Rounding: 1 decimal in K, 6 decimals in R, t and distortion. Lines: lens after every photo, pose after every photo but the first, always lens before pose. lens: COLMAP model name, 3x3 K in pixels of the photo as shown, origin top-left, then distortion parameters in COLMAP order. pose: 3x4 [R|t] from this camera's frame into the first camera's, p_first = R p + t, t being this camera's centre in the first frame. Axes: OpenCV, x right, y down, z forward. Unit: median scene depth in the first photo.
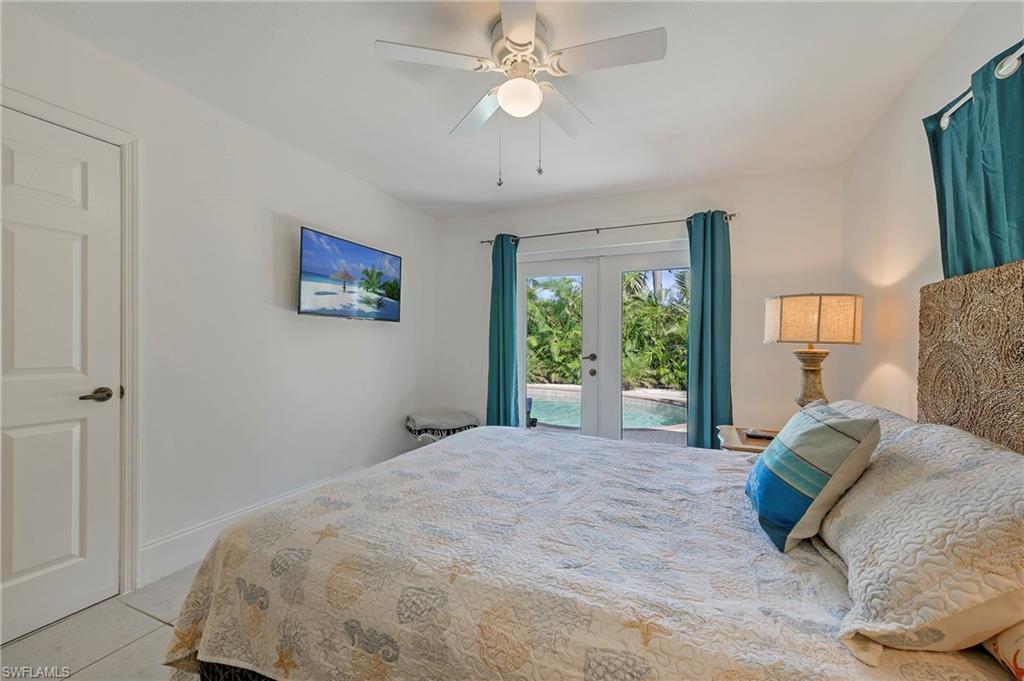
lens RADIAL K [[413.5, 0, 513.0], [0, 413.5, 347.4], [0, 0, 1]] dist [-0.003520, 0.000331]
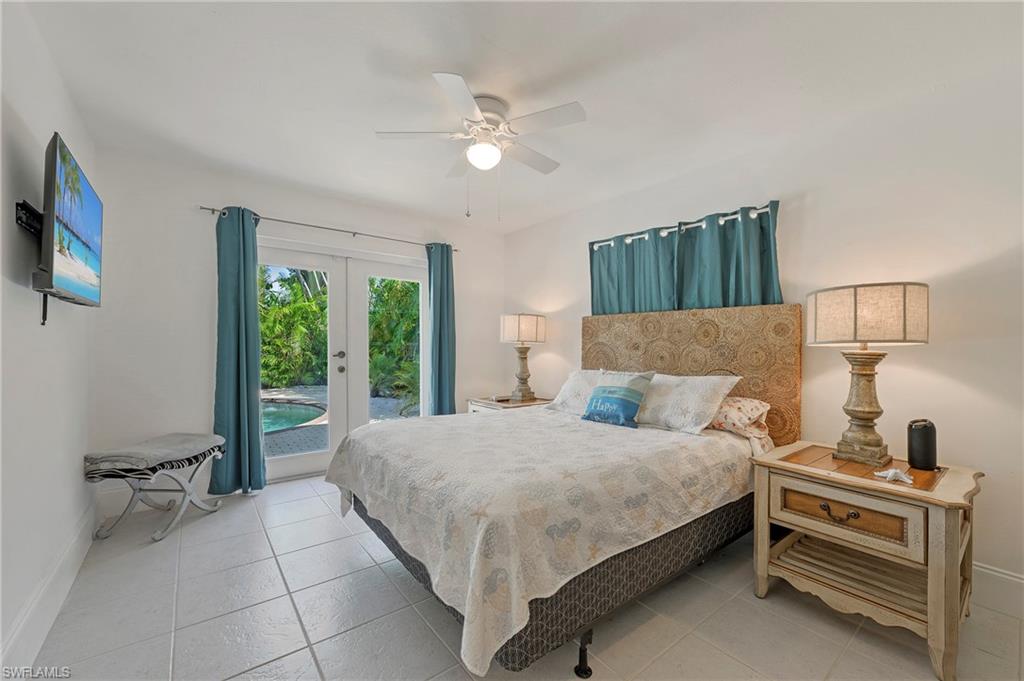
lens RADIAL K [[413.5, 0, 520.9], [0, 413.5, 338.9], [0, 0, 1]] dist [-0.003520, 0.000331]
pose [[0.458497, 0.006993, 0.888668, -0.838608], [0.000820, 0.999965, -0.008292, -0.009160], [-0.888695, 0.004531, 0.458476, 0.217775]]
